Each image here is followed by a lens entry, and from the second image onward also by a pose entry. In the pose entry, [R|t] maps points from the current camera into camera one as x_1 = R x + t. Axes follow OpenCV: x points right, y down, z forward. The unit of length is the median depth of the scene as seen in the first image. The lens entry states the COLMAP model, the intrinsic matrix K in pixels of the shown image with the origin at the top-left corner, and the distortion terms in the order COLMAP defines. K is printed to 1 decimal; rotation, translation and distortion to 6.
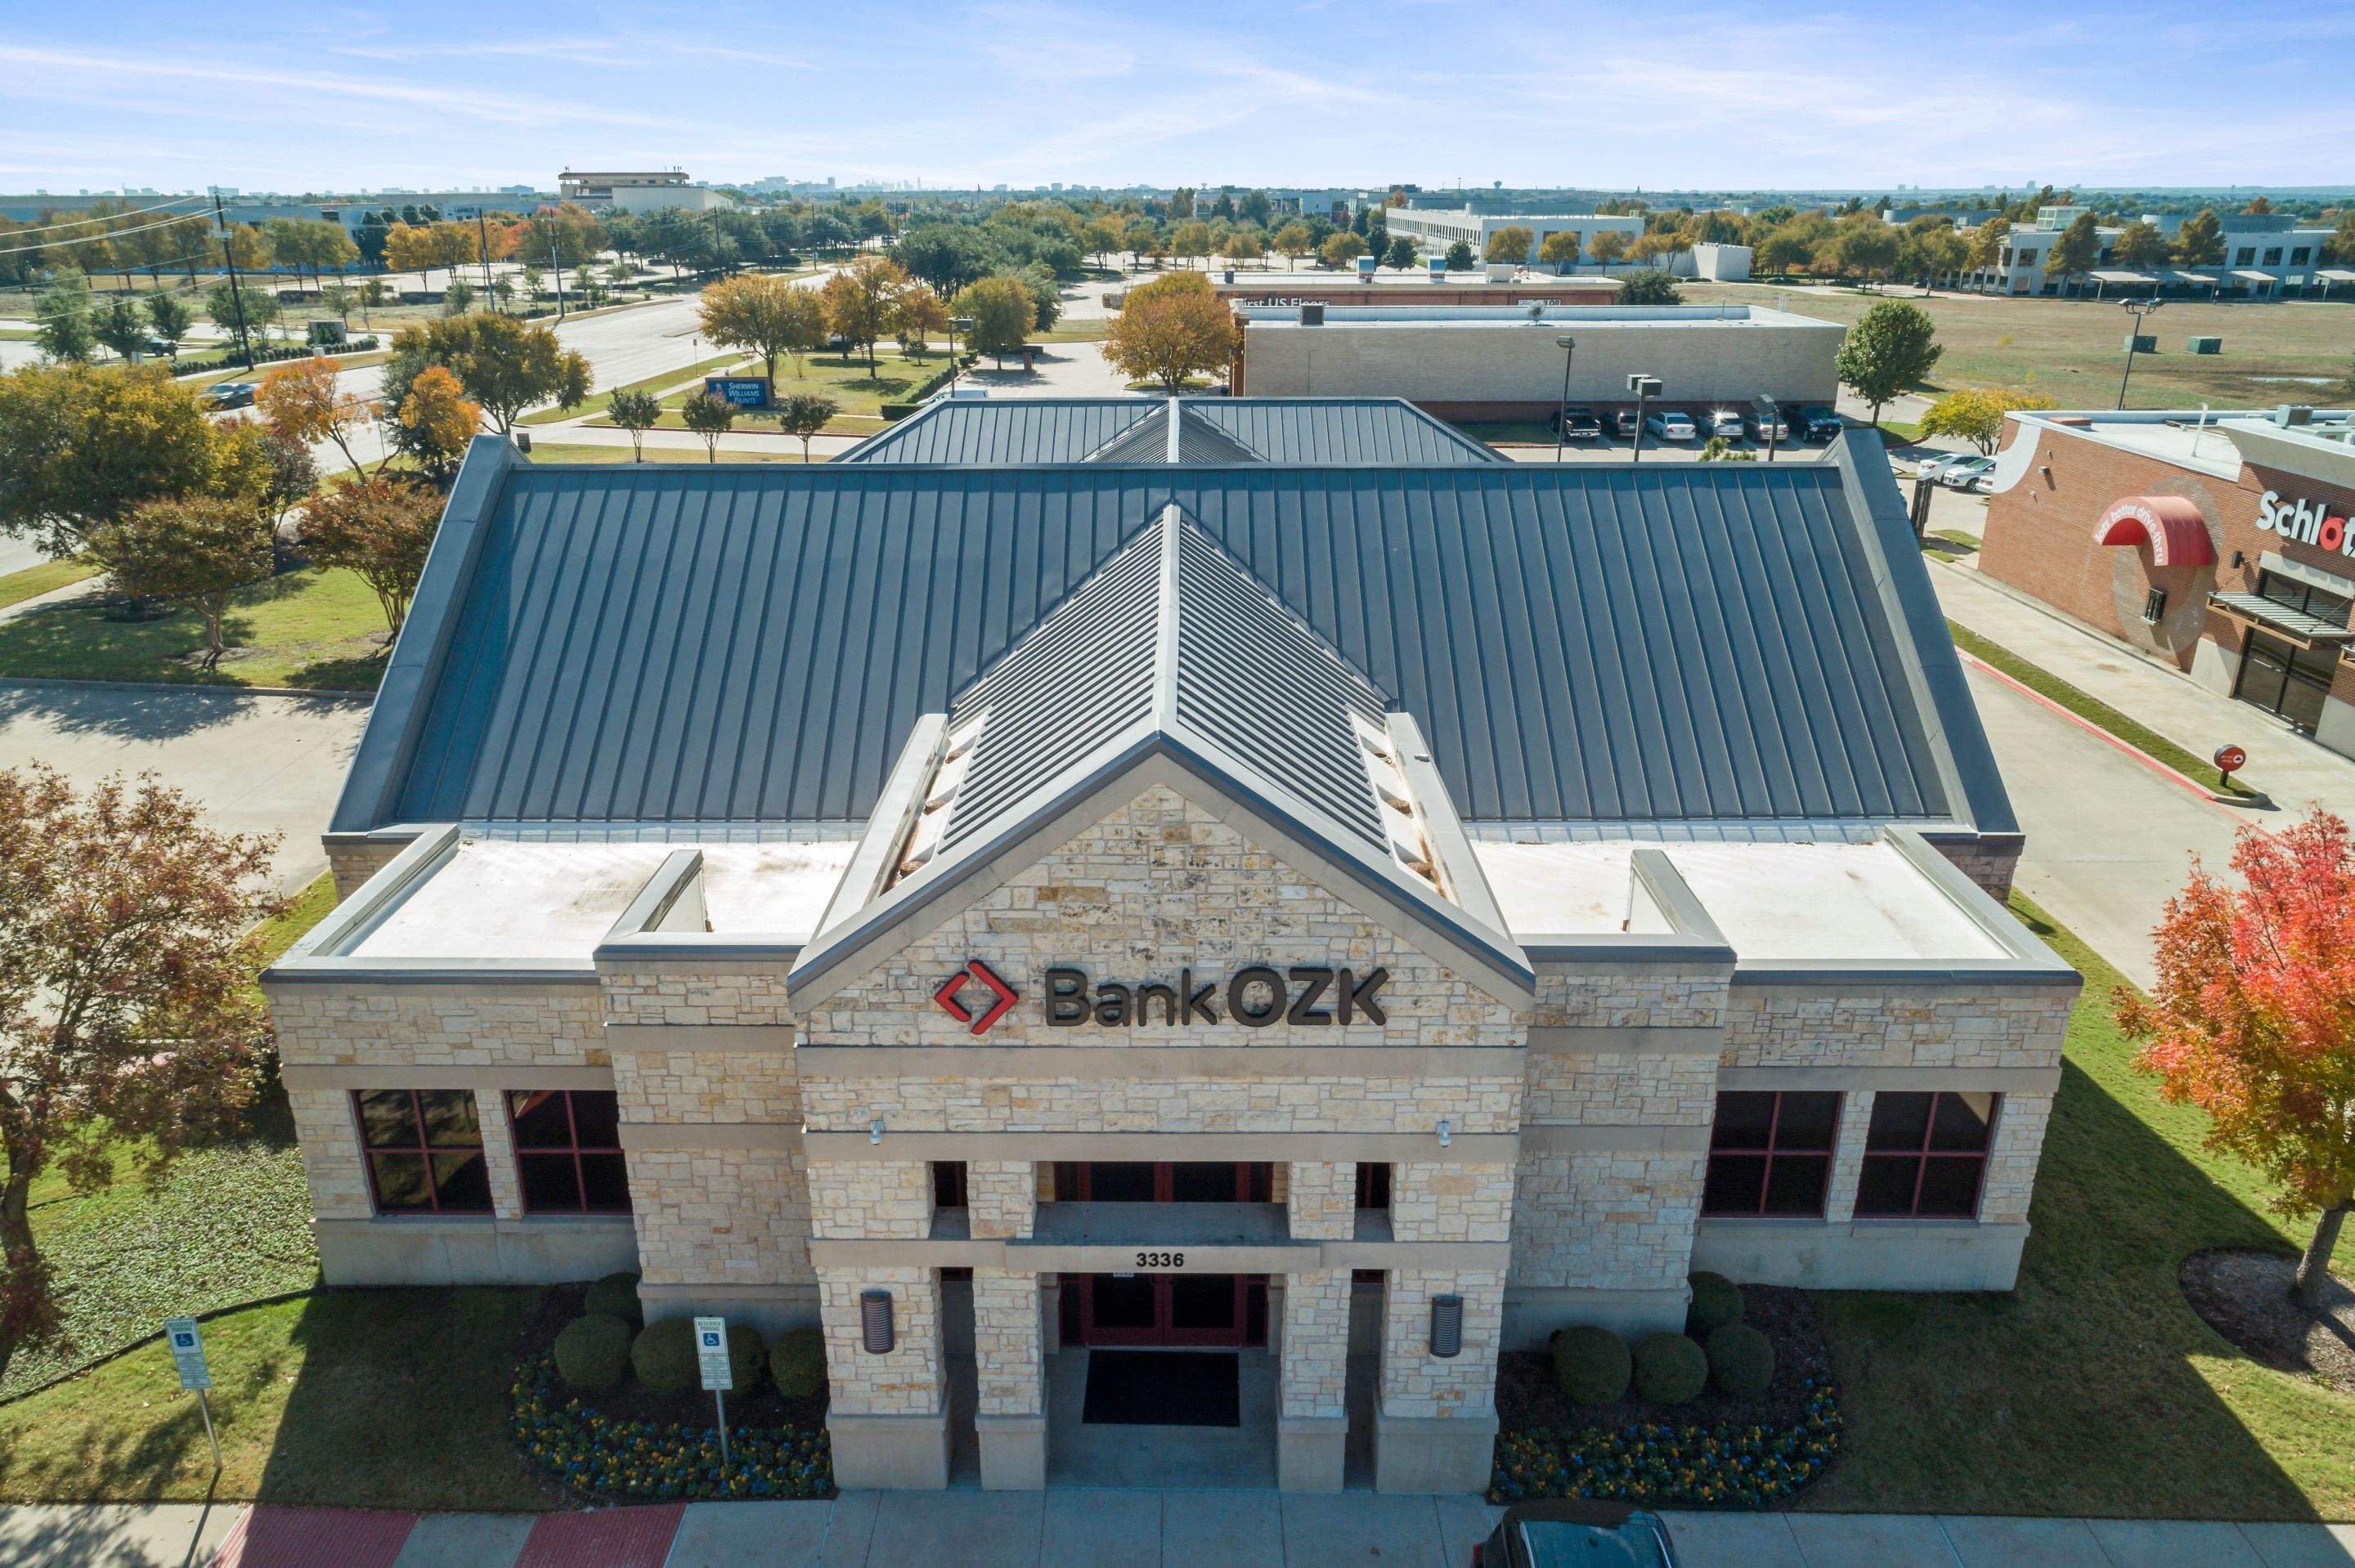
lens RADIAL K [[1586.0, 0, 1168.4], [0, 1586.0, 779.1], [0, 0, 1]] dist [-0.002795, 0.008004]
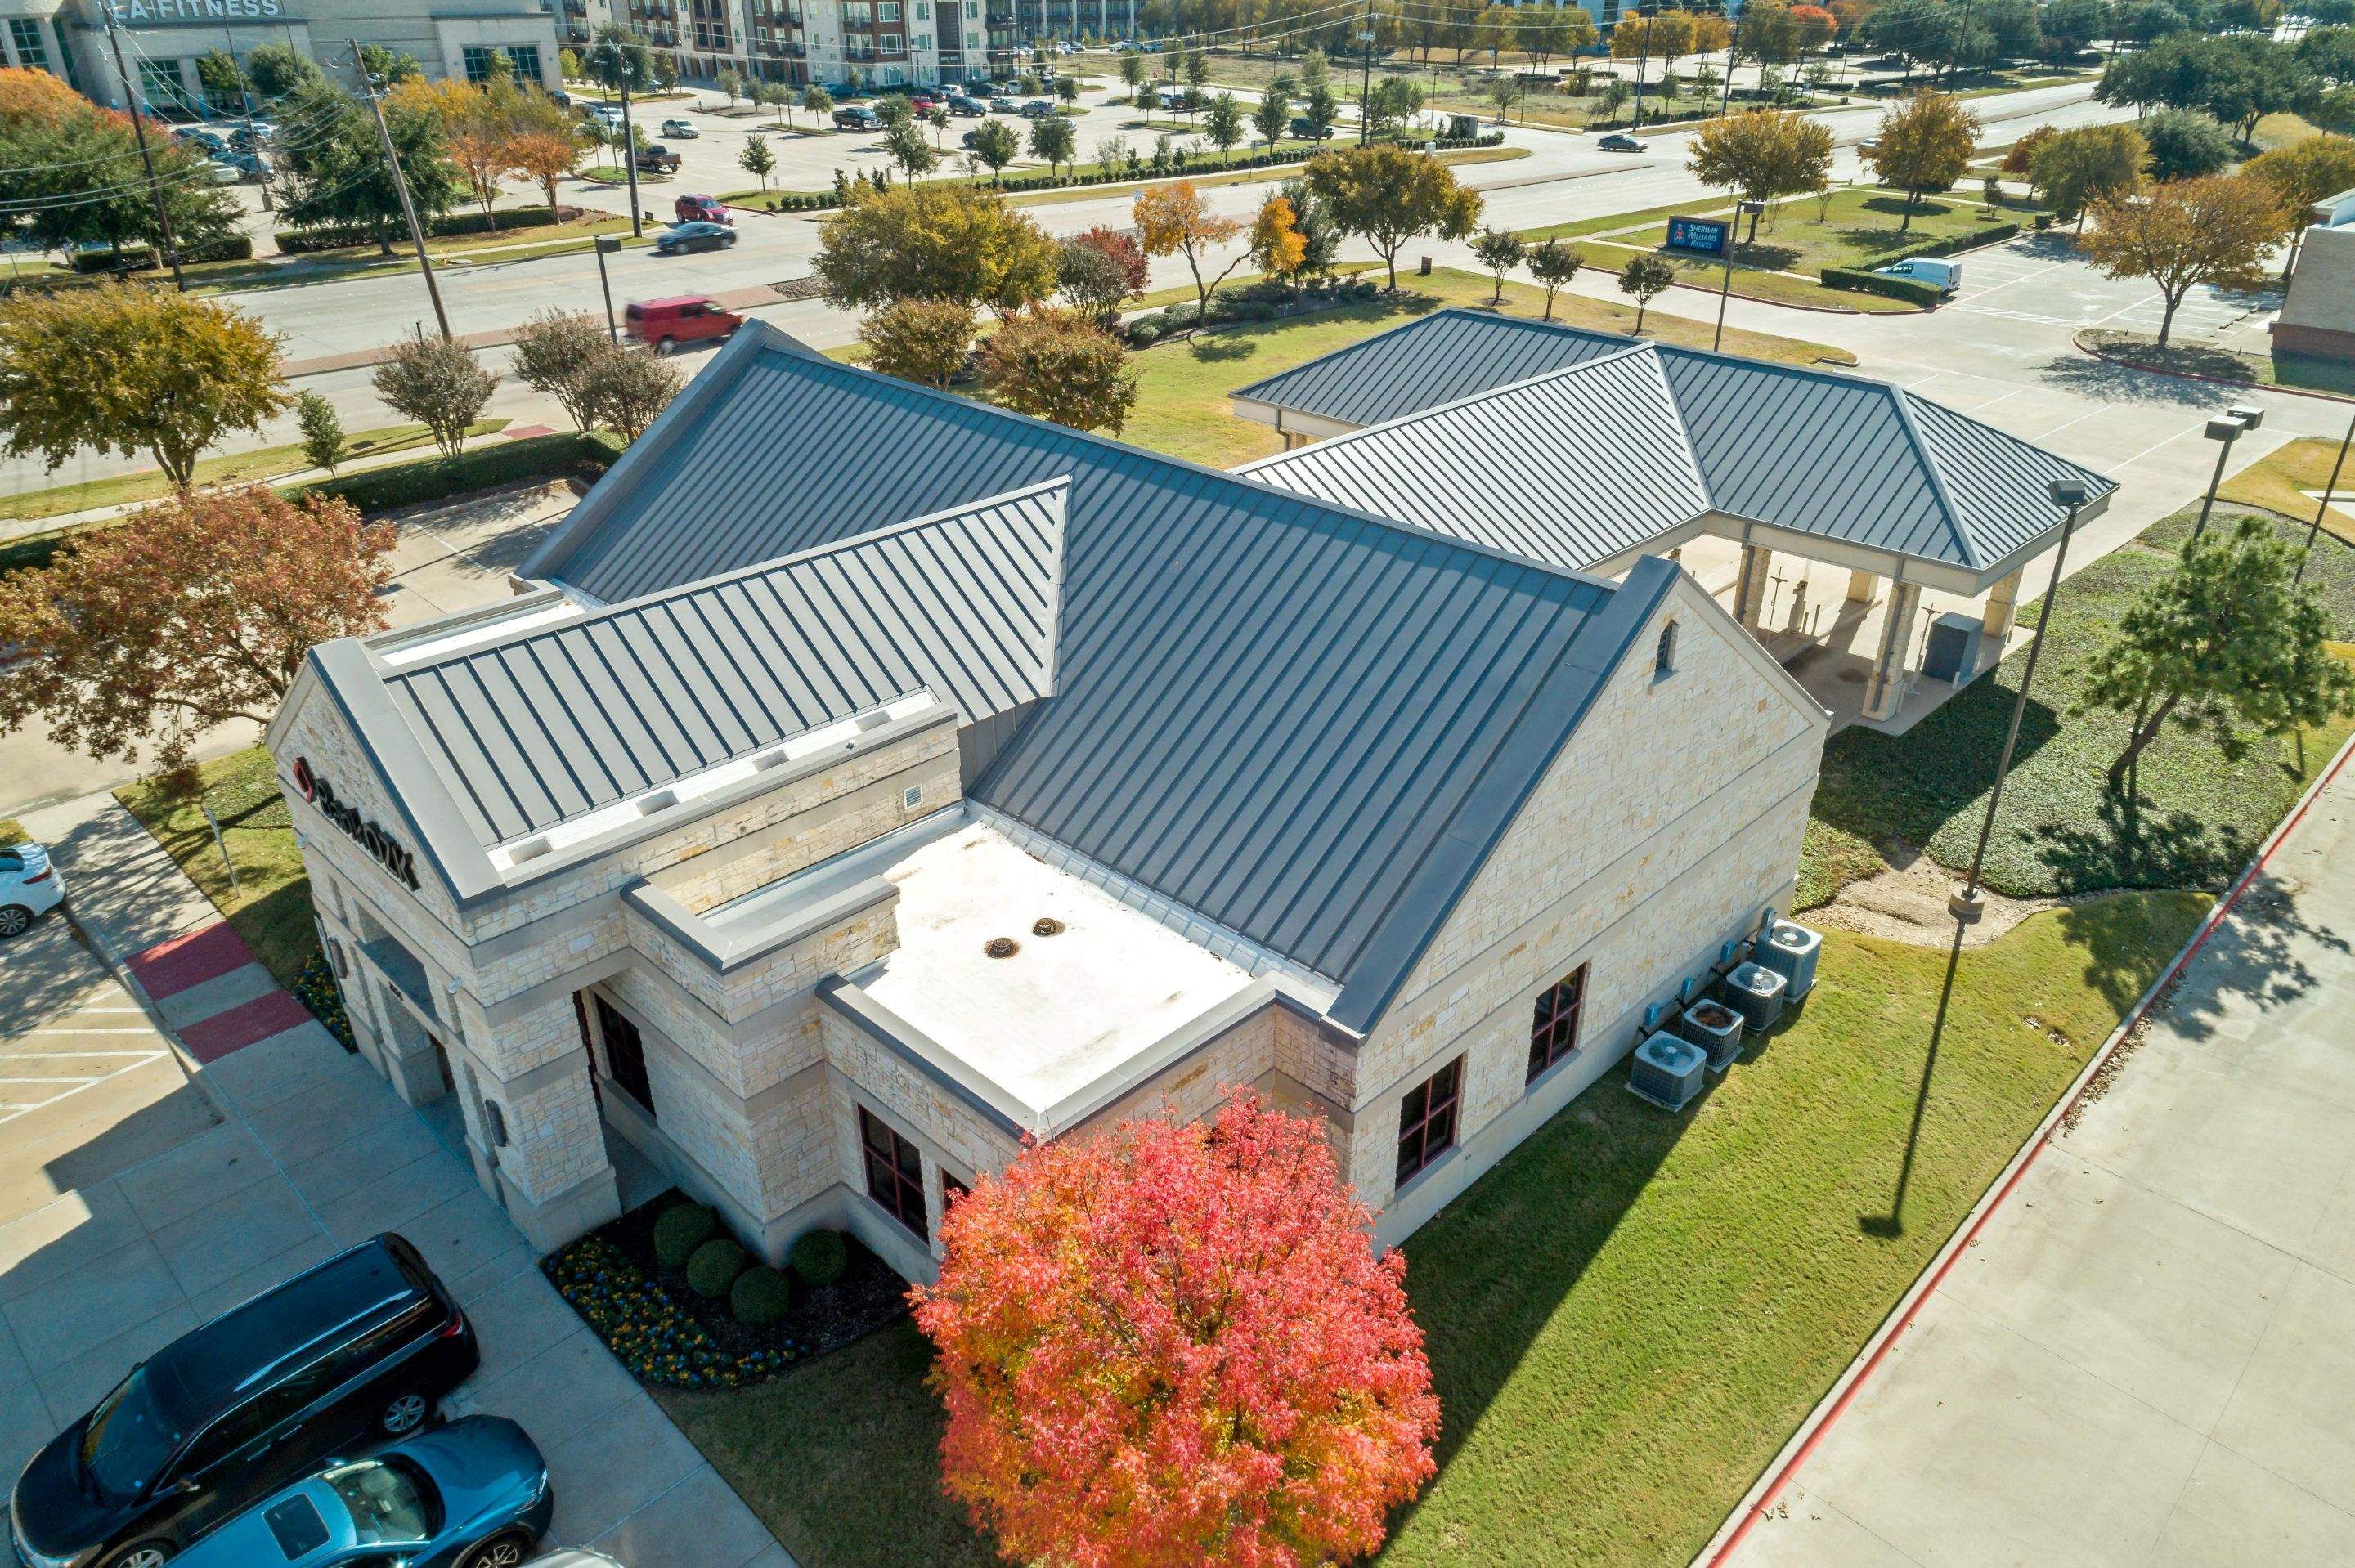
lens RADIAL K [[1586.0, 0, 1168.4], [0, 1586.0, 779.1], [0, 0, 1]] dist [-0.002795, 0.008004]
pose [[0.718628, 0.331561, -0.611262, 0.155506], [-0.252303, 0.943434, 0.215119, -0.044174], [0.648010, -0.000368, 0.761632, 0.037982]]
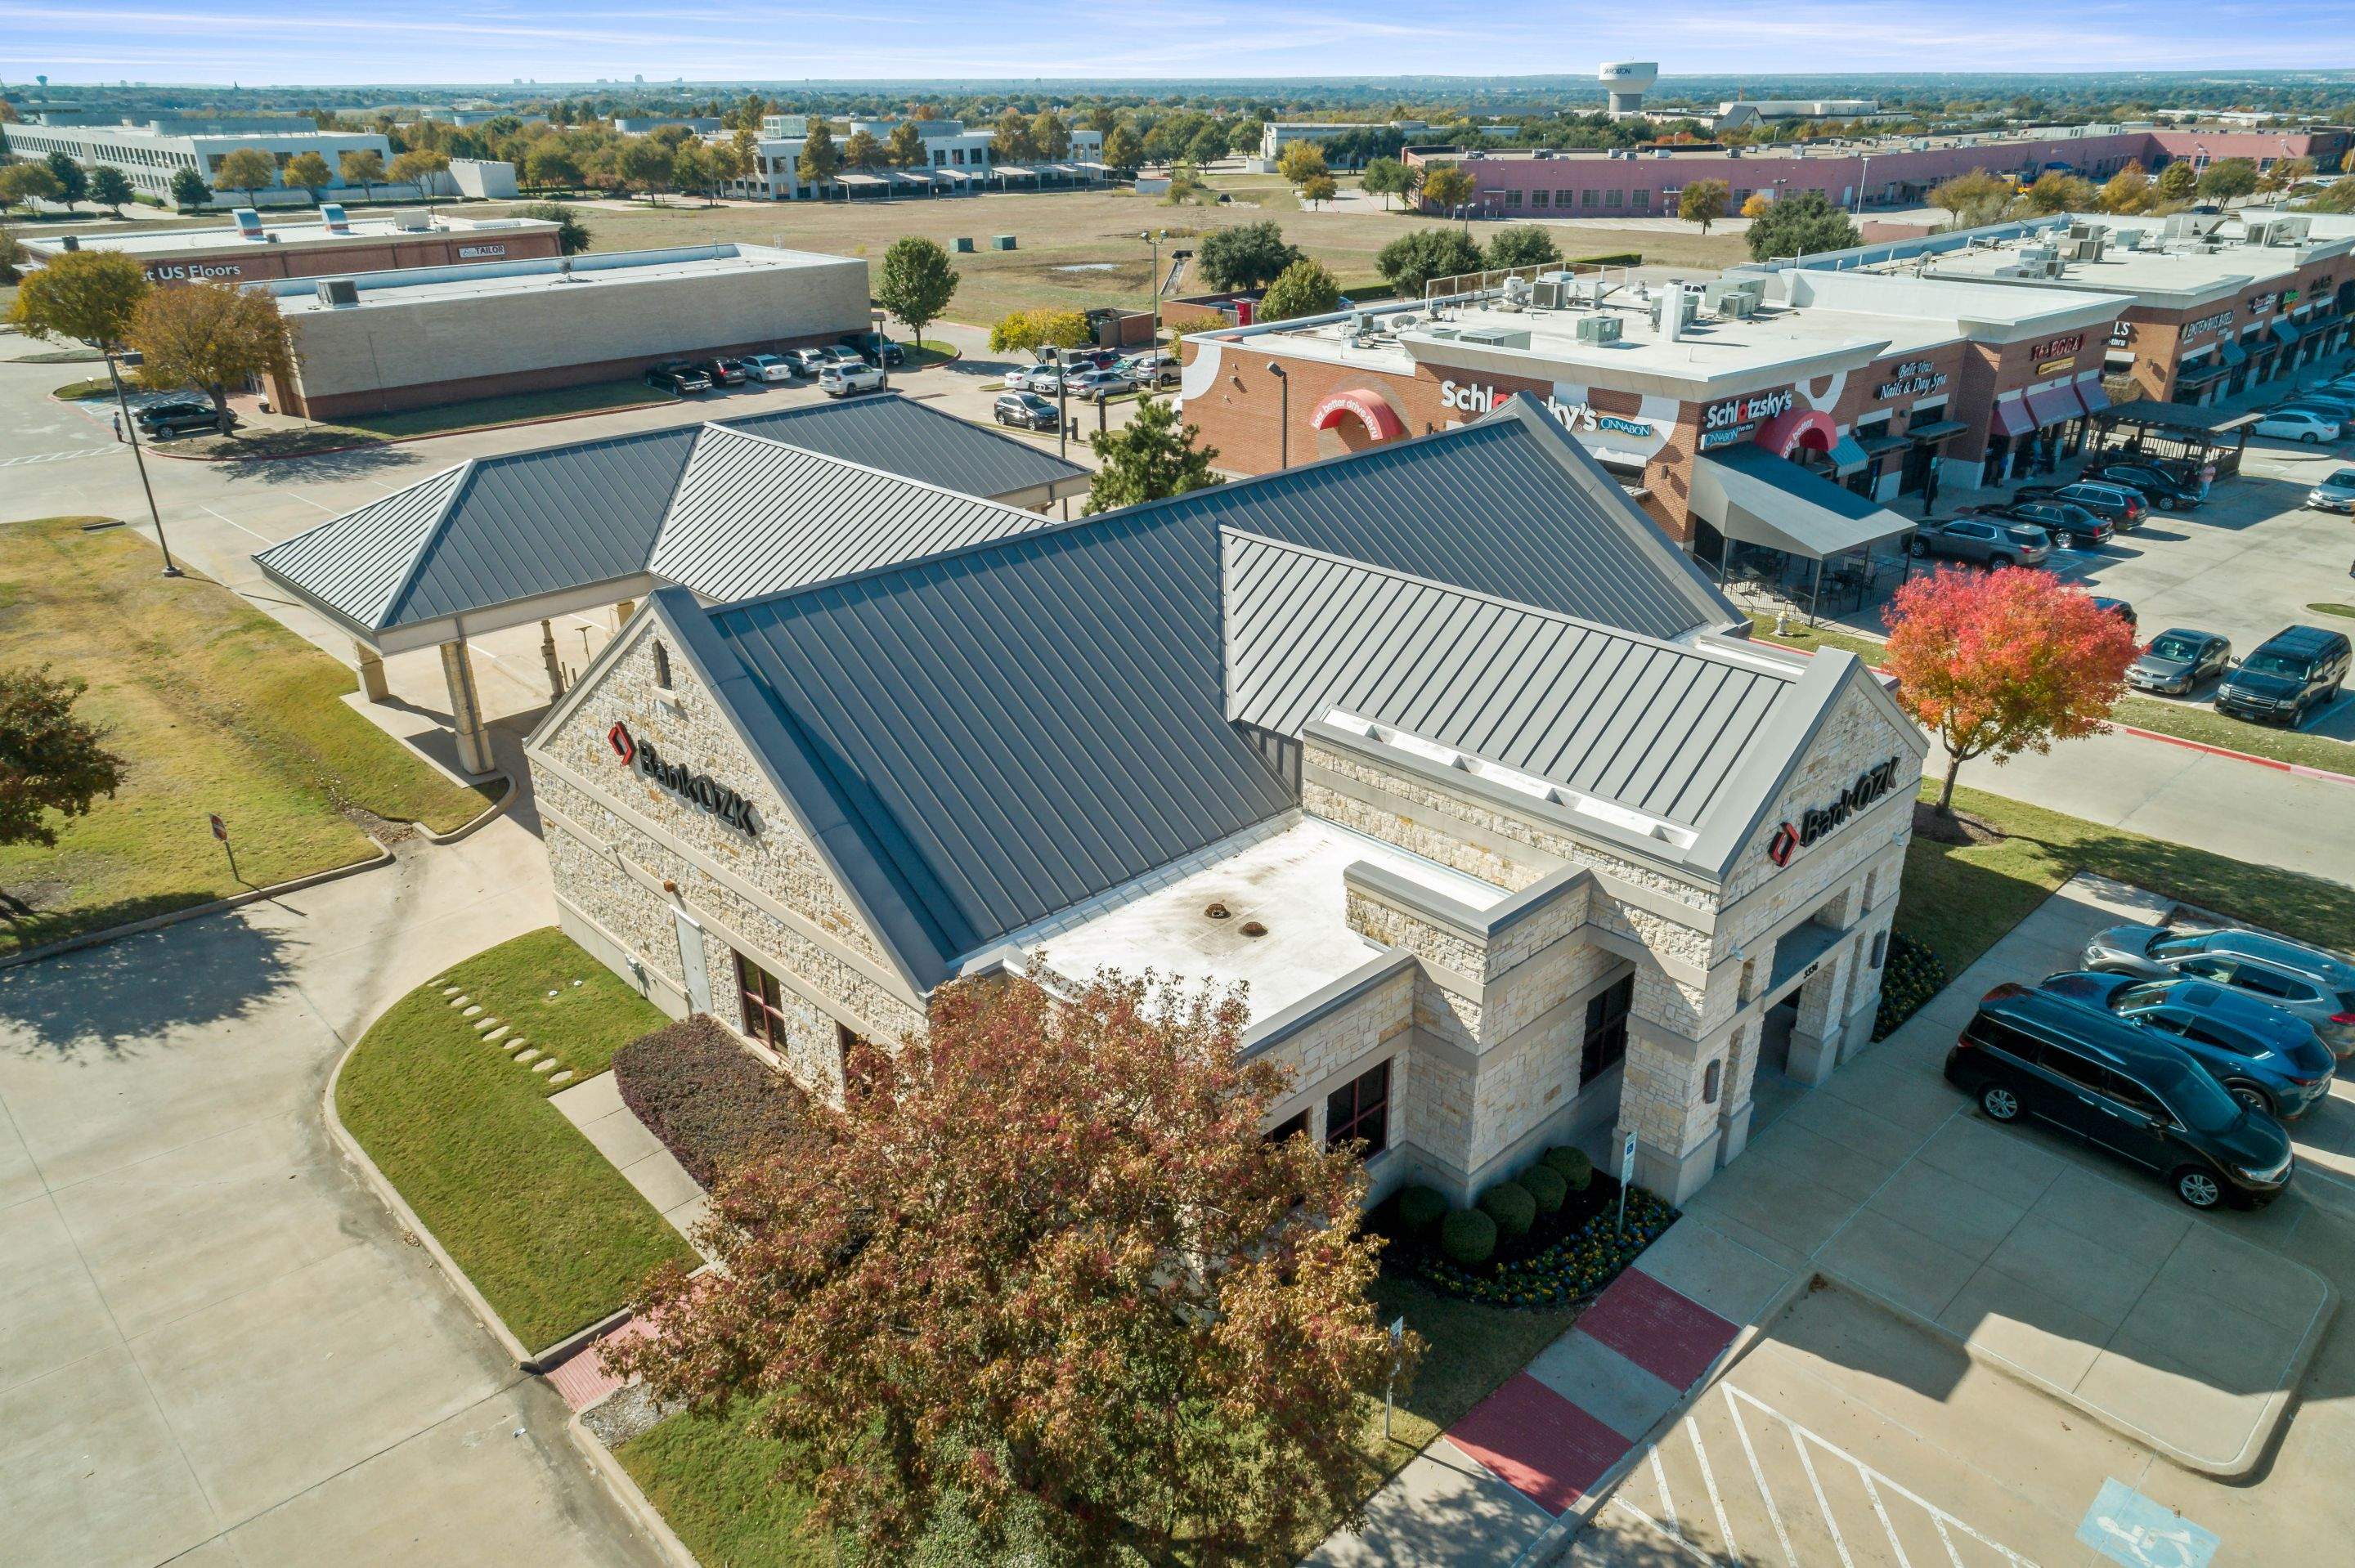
lens RADIAL K [[1586.0, 0, 1168.4], [0, 1586.0, 779.1], [0, 0, 1]] dist [-0.002795, 0.008004]
pose [[0.716281, -0.286560, 0.636259, -0.169751], [0.249225, 0.956709, 0.150316, -0.034857], [-0.651789, 0.050903, 0.756690, 0.019521]]
